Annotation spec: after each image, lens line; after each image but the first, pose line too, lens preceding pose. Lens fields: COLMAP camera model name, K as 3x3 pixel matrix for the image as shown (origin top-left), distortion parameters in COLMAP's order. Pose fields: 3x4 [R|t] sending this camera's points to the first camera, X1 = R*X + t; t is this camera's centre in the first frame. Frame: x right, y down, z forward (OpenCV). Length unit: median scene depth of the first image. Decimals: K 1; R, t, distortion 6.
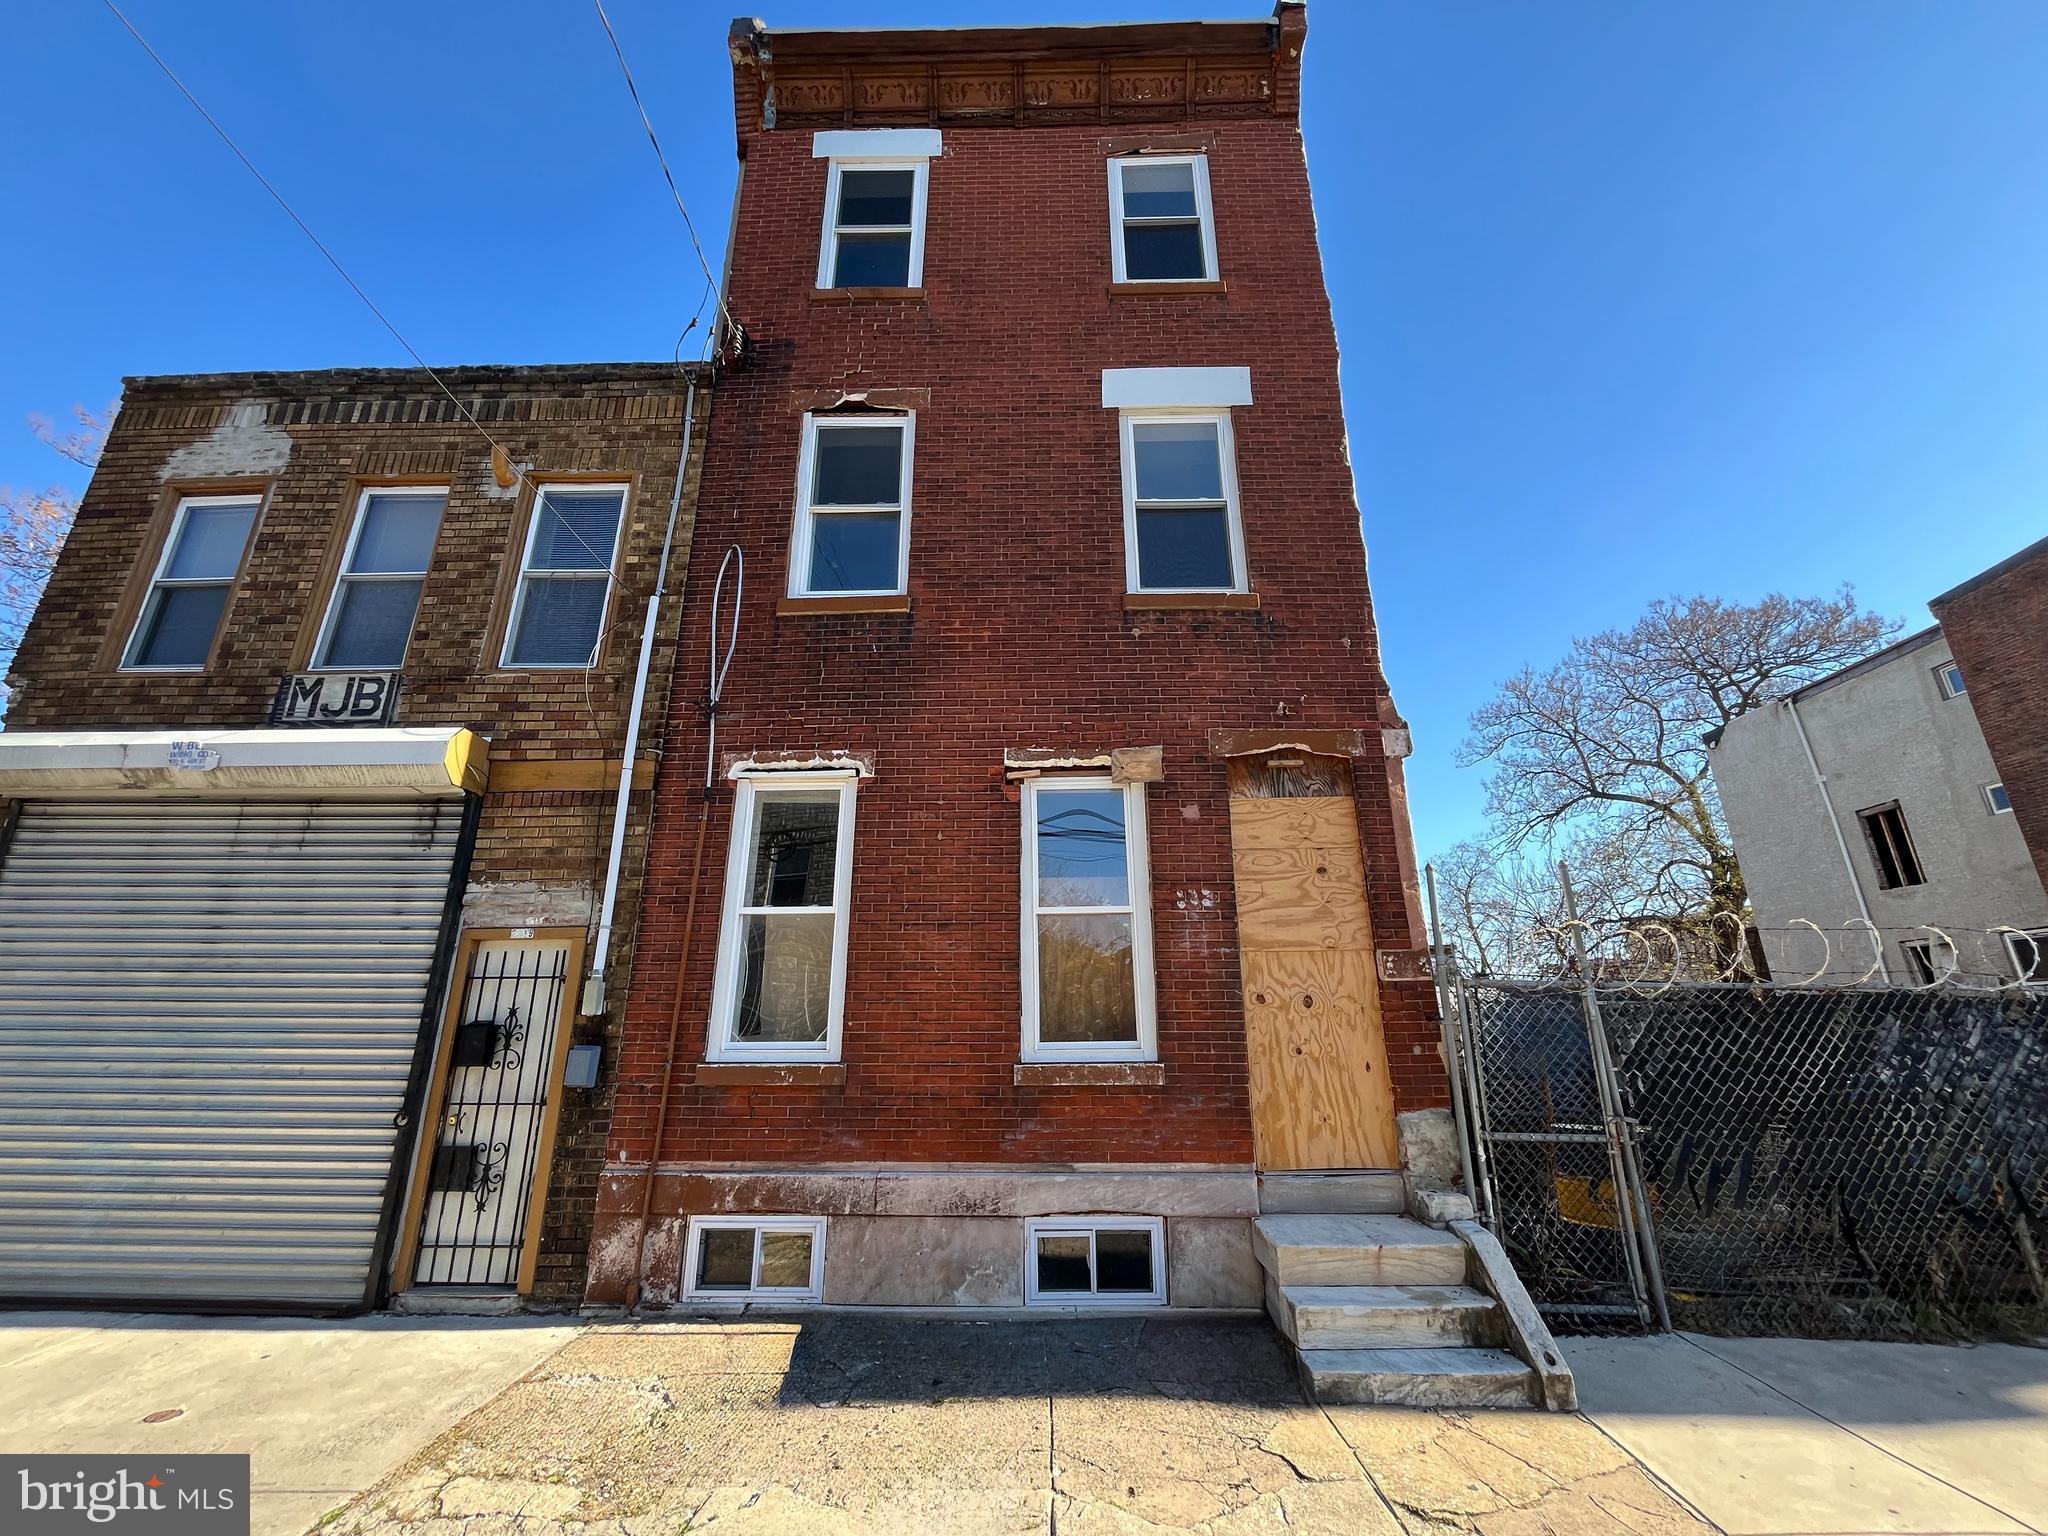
lens RADIAL K [[824.4, 0, 1020.3], [0, 824.4, 773.8], [0, 0, 1]] dist [-0.002047, -0.000512]
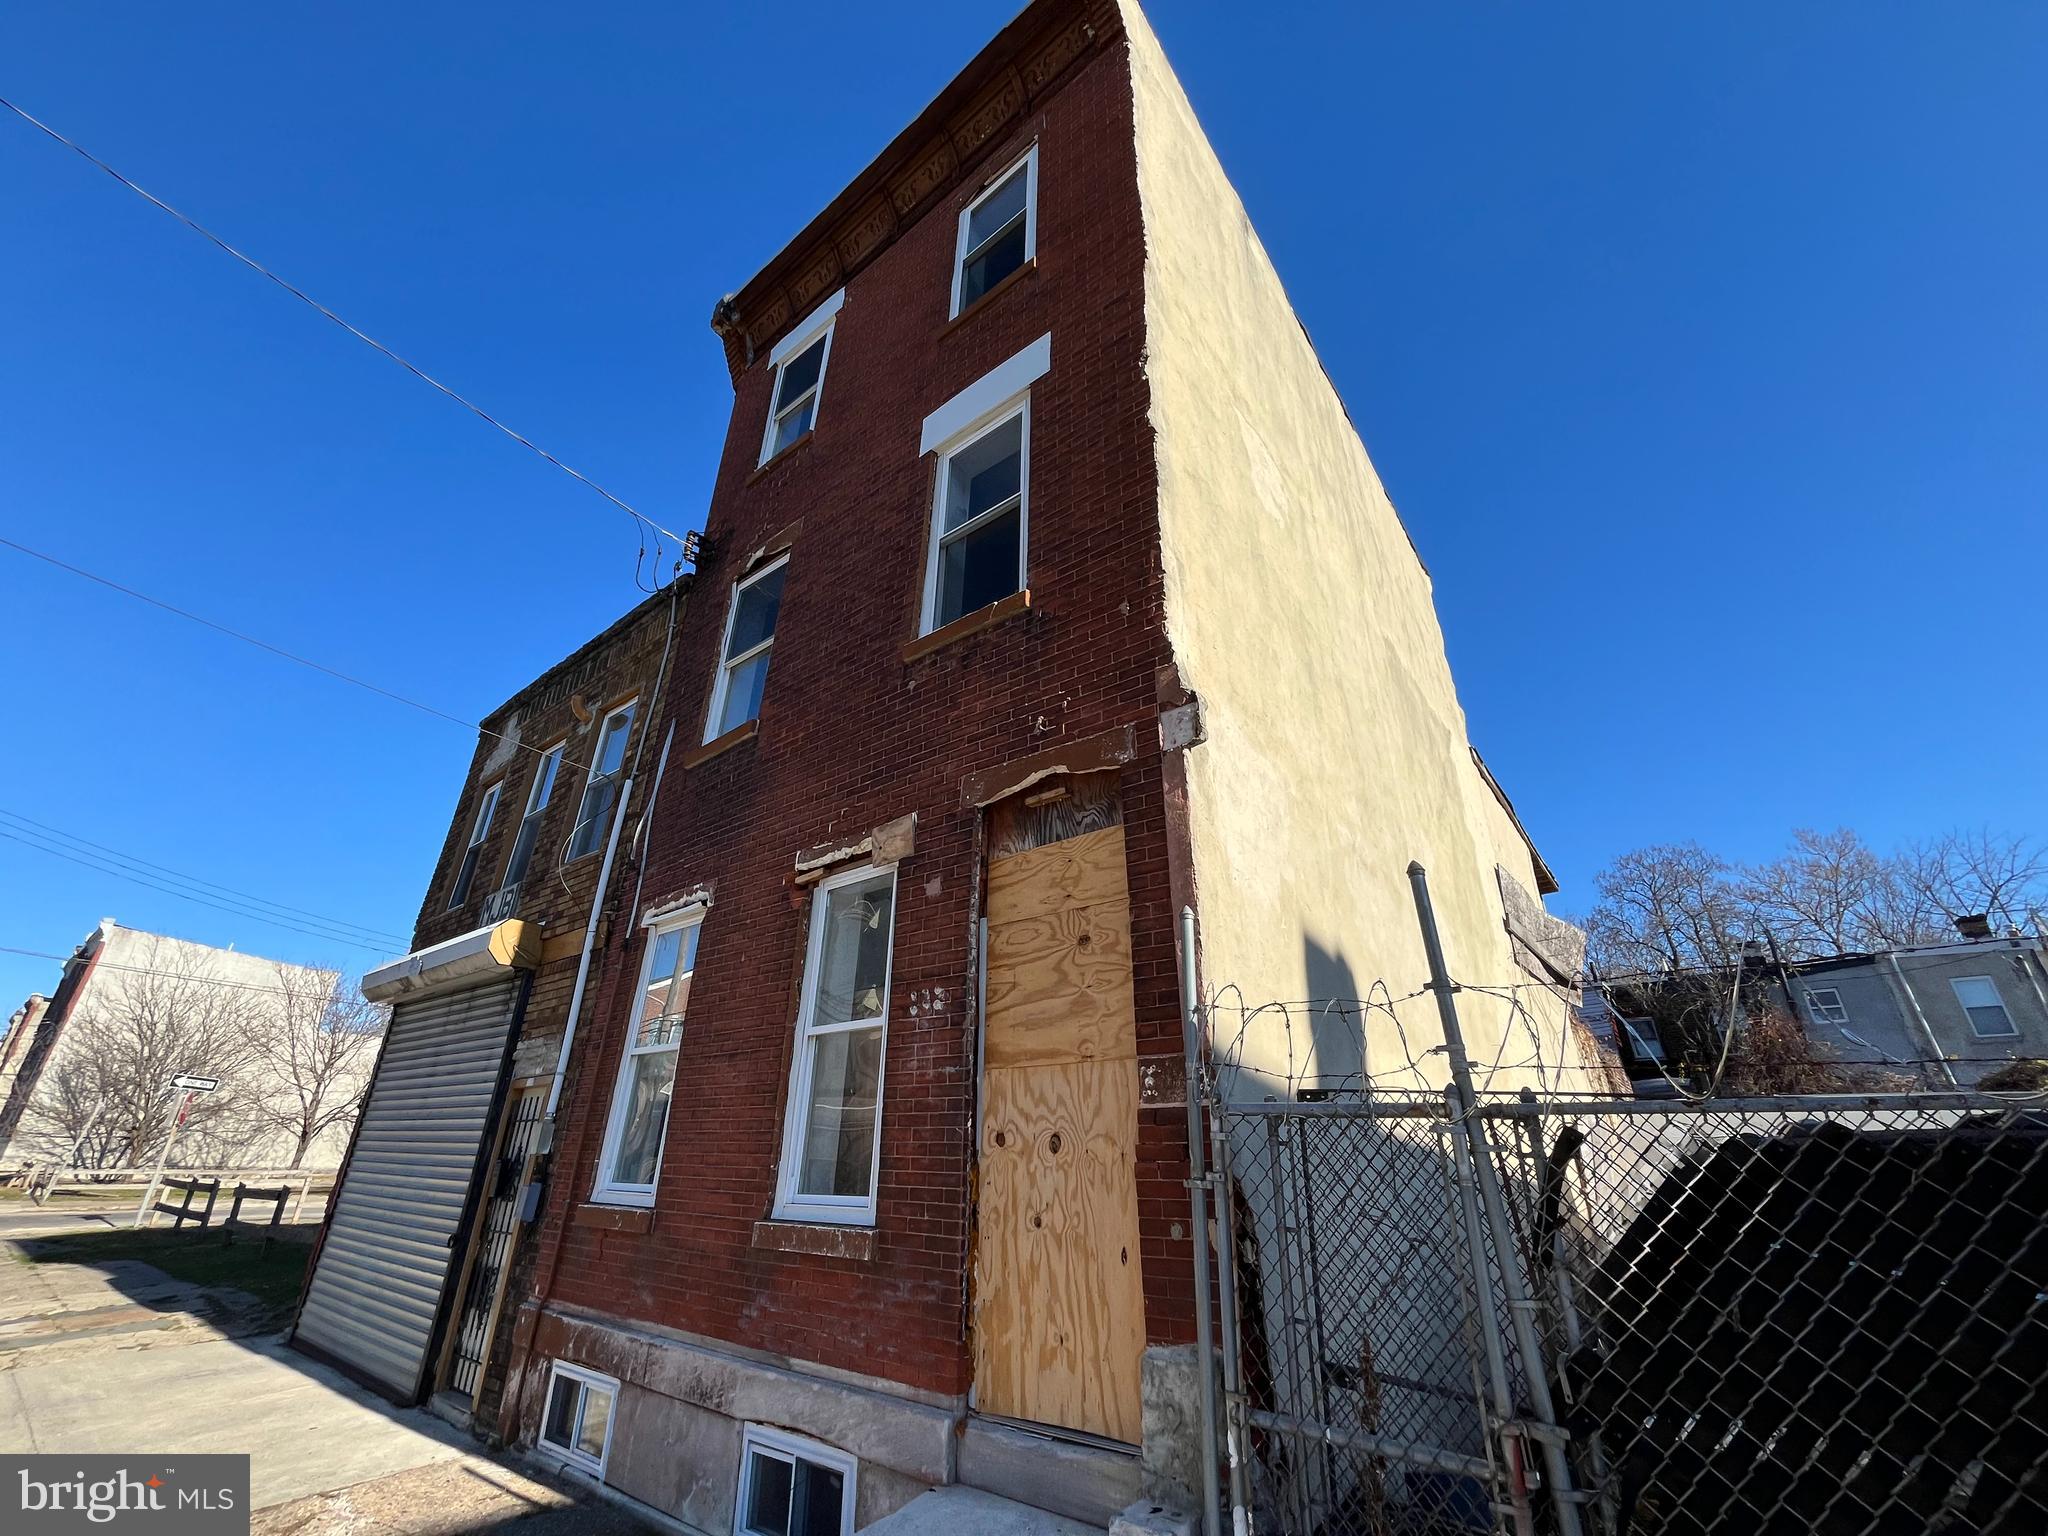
lens RADIAL K [[824.5, 0, 1021.2], [0, 824.5, 772.8], [0, 0, 1]] dist [-0.002825, -0.000417]
pose [[0.795043, -0.247310, -0.553846, 0.722217], [0.173061, 0.967637, -0.183653, 0.097700], [0.581341, 0.050163, 0.812112, 0.401042]]
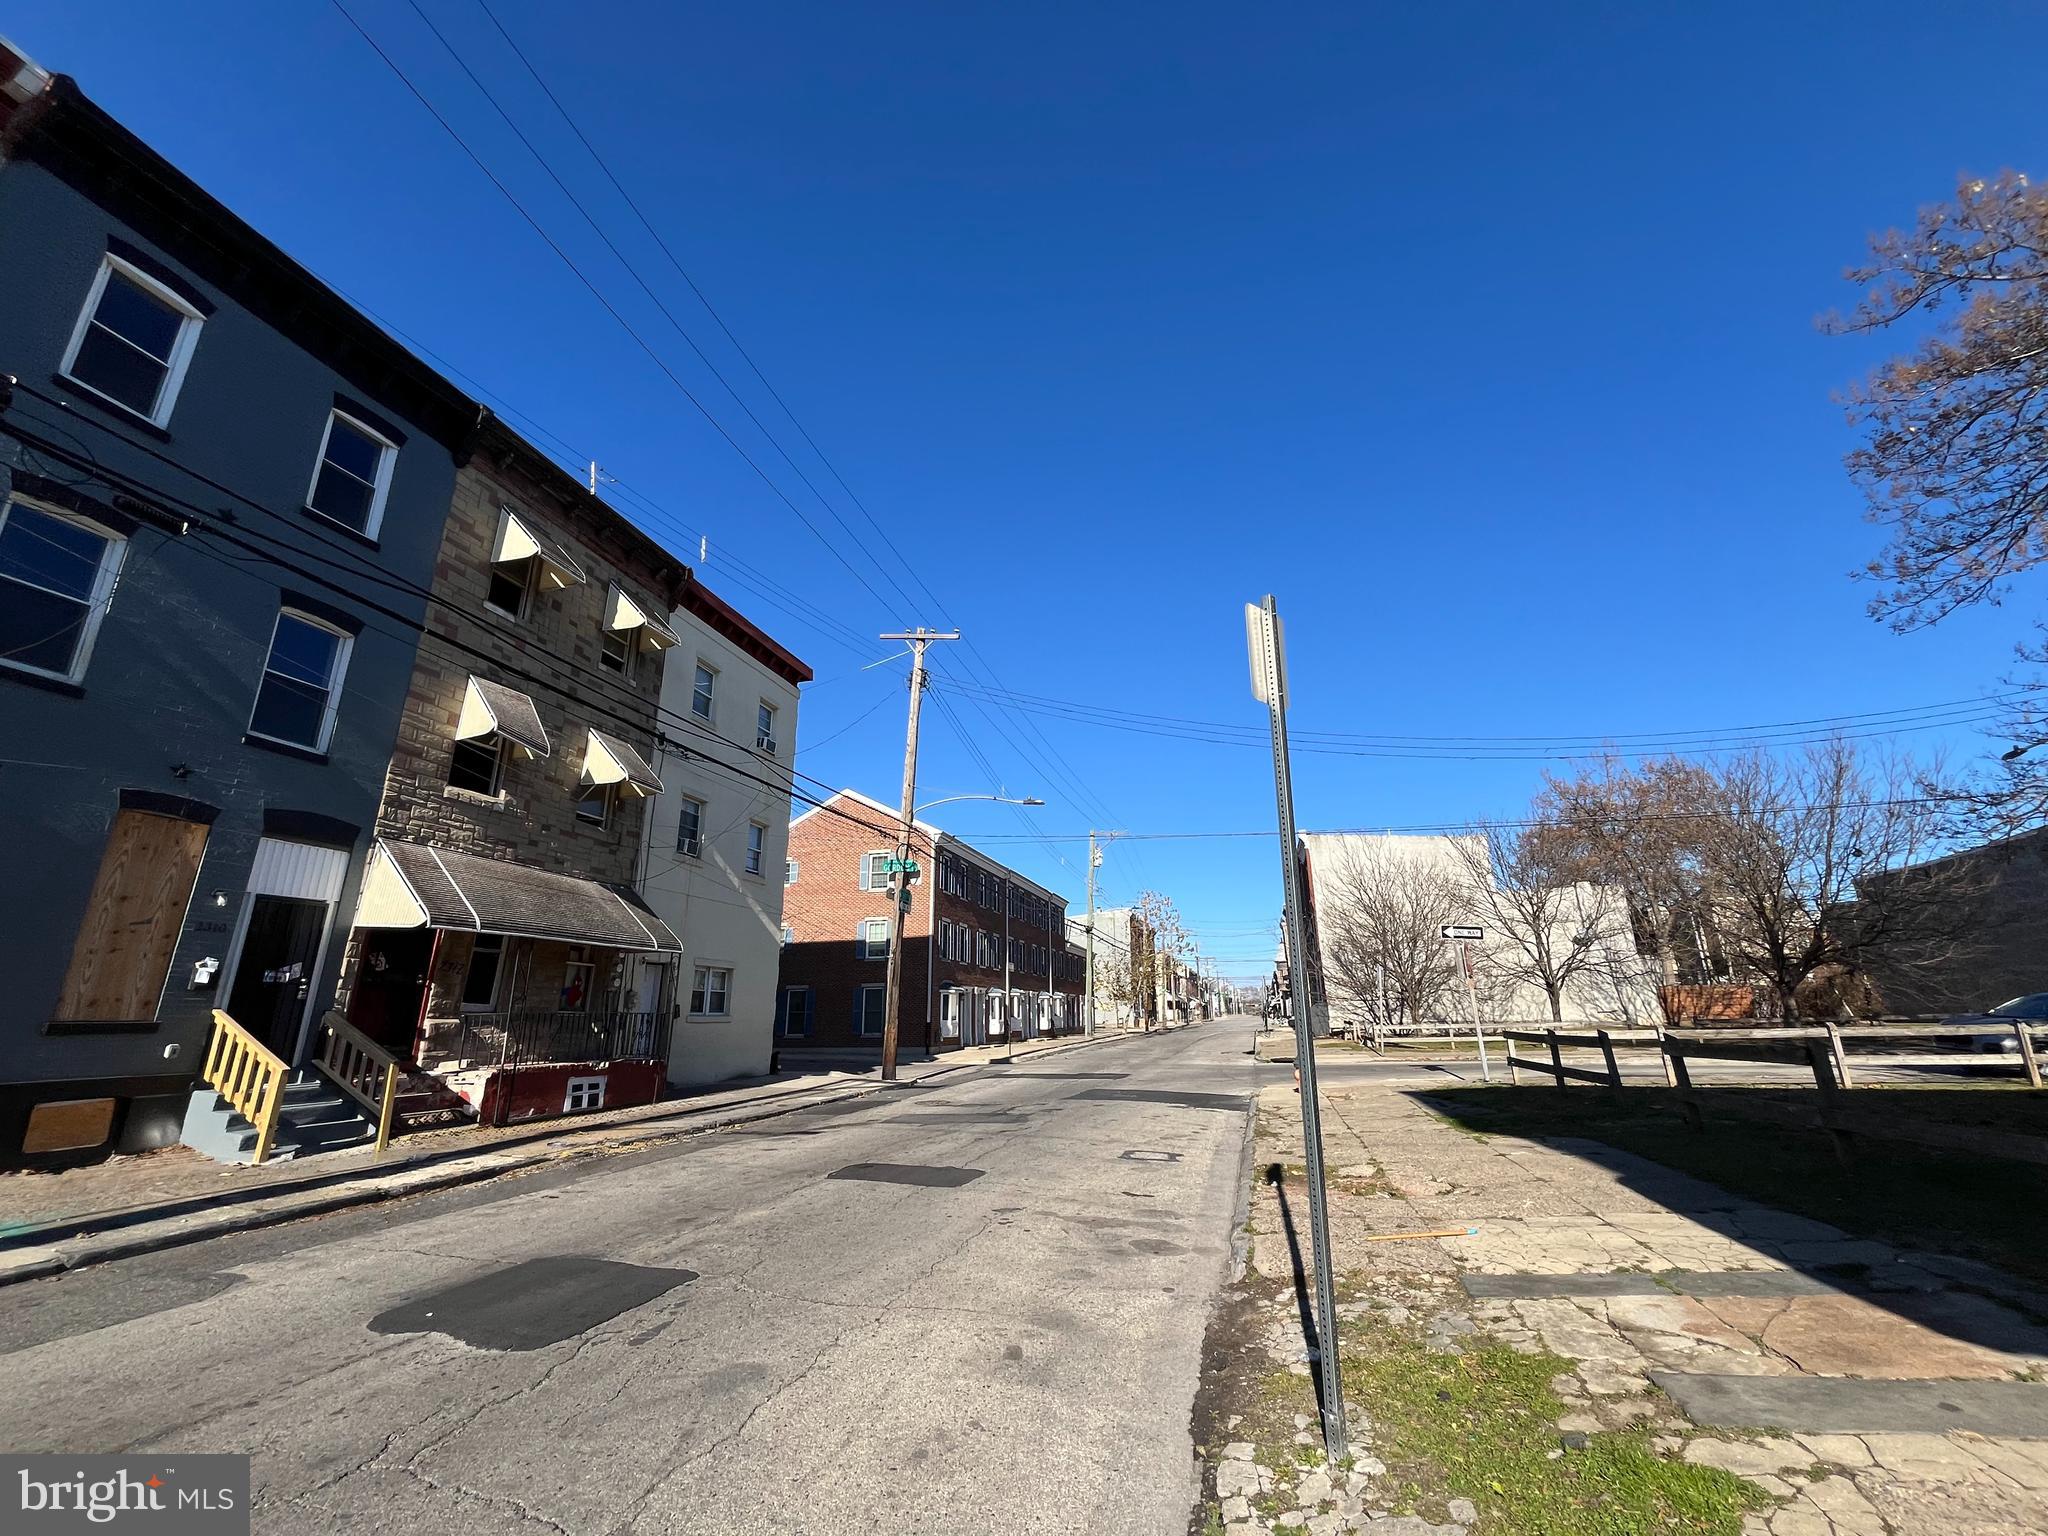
lens RADIAL K [[823.6, 0, 1021.5], [0, 823.6, 775.1], [0, 0, 1]] dist [-0.003206, -0.000122]
pose [[-0.249630, -0.267832, -0.930565, -0.841190], [0.314566, 0.886441, -0.339516, 0.131278], [0.915824, -0.377478, -0.137031, 0.363954]]
